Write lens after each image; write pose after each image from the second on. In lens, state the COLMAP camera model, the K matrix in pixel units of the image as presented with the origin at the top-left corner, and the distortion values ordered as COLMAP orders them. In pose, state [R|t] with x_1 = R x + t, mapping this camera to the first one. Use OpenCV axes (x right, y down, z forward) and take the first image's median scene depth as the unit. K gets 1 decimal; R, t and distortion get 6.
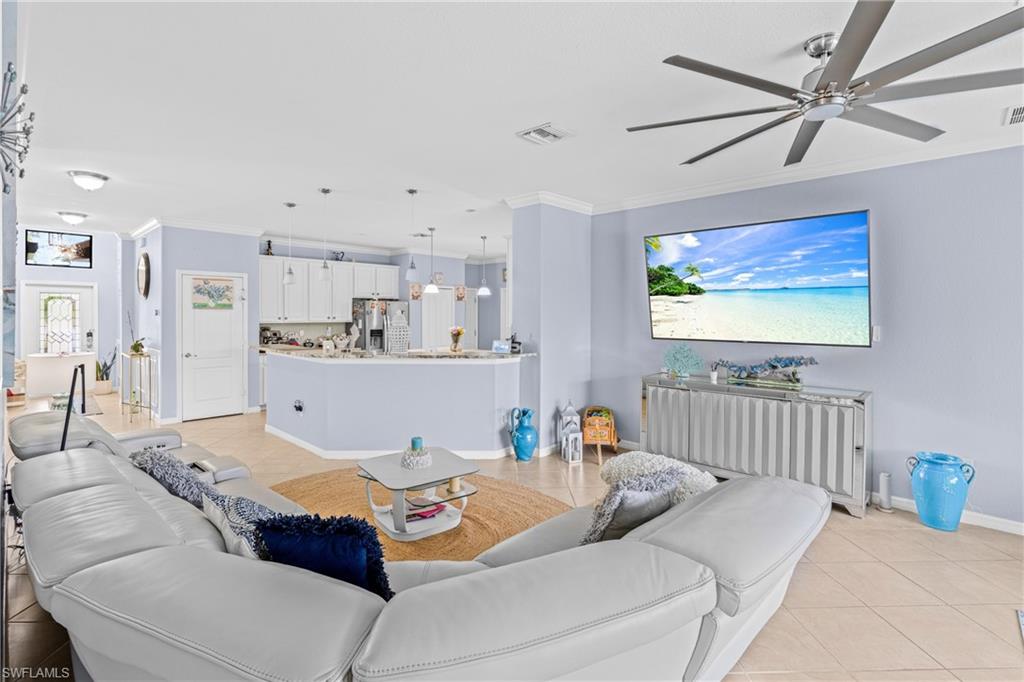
lens RADIAL K [[474.7, 0, 512.4], [0, 474.7, 319.6], [0, 0, 1]] dist [0.001456, 0.000283]
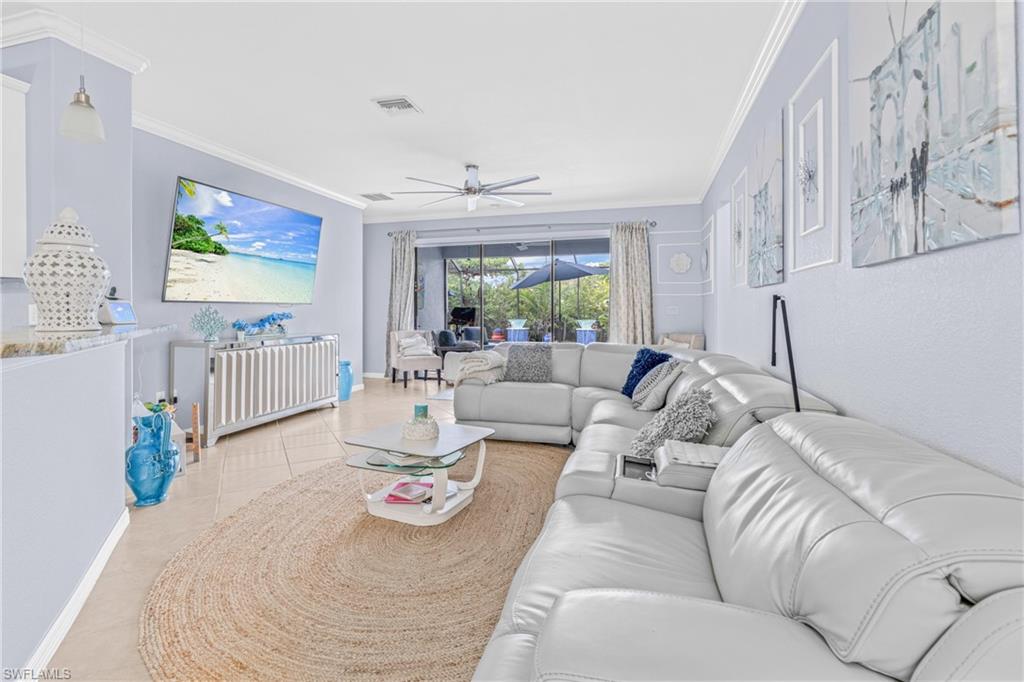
lens RADIAL K [[474.7, 0, 512.4], [0, 474.7, 319.6], [0, 0, 1]] dist [0.001456, 0.000283]
pose [[-0.464634, -0.021642, 0.885238, -0.631050], [0.008875, 0.999537, 0.029094, 0.047917], [-0.885458, 0.021375, -0.464227, 0.771333]]
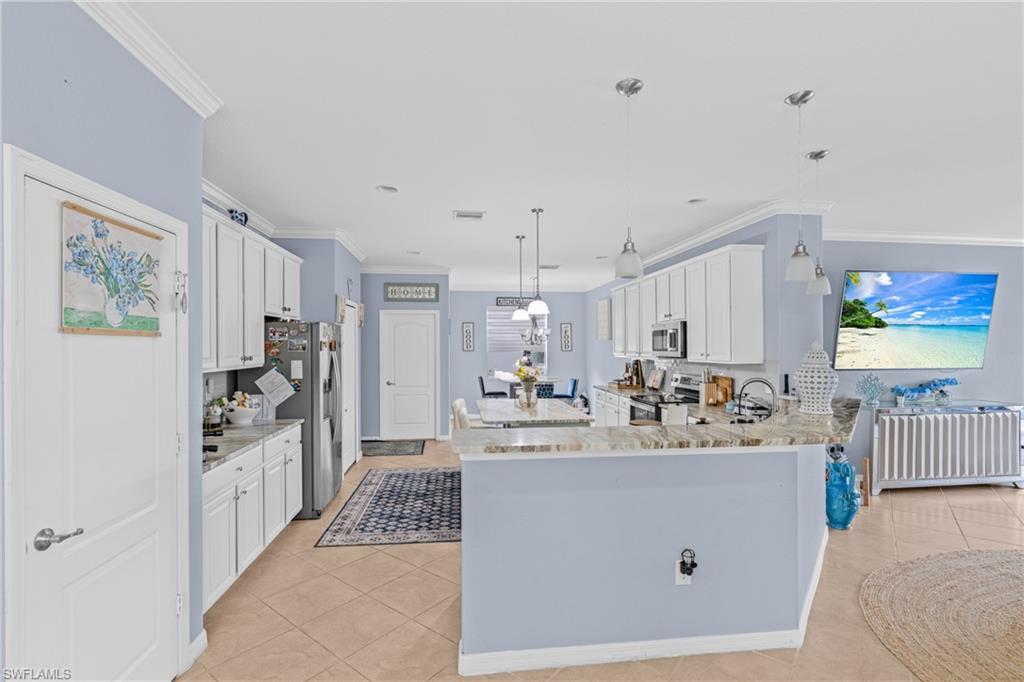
lens RADIAL K [[466.6, 0, 512.0], [0, 466.6, 341.0], [0, 0, 1]] dist [0.000521, 0.001103]
pose [[0.634469, 0.003213, 0.772942, -0.840581], [0.014731, 0.999759, -0.016248, -0.014126], [-0.772808, 0.021696, 0.634269, 0.811795]]
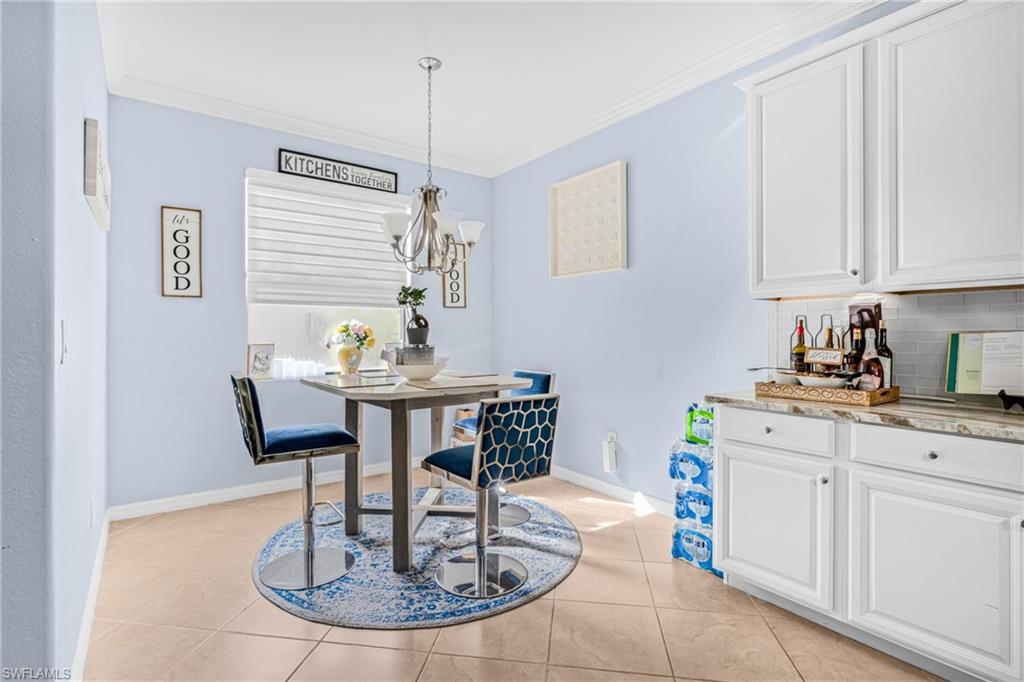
lens RADIAL K [[496.3, 0, 512.0], [0, 496.3, 341.0], [0, 0, 1]] dist [0.000417, 0.000091]
pose [[0.171646, -0.018504, 0.984985, -0.120220], [0.013522, 0.999774, 0.016426, 0.039937], [-0.985066, 0.010499, 0.171857, 1.547587]]
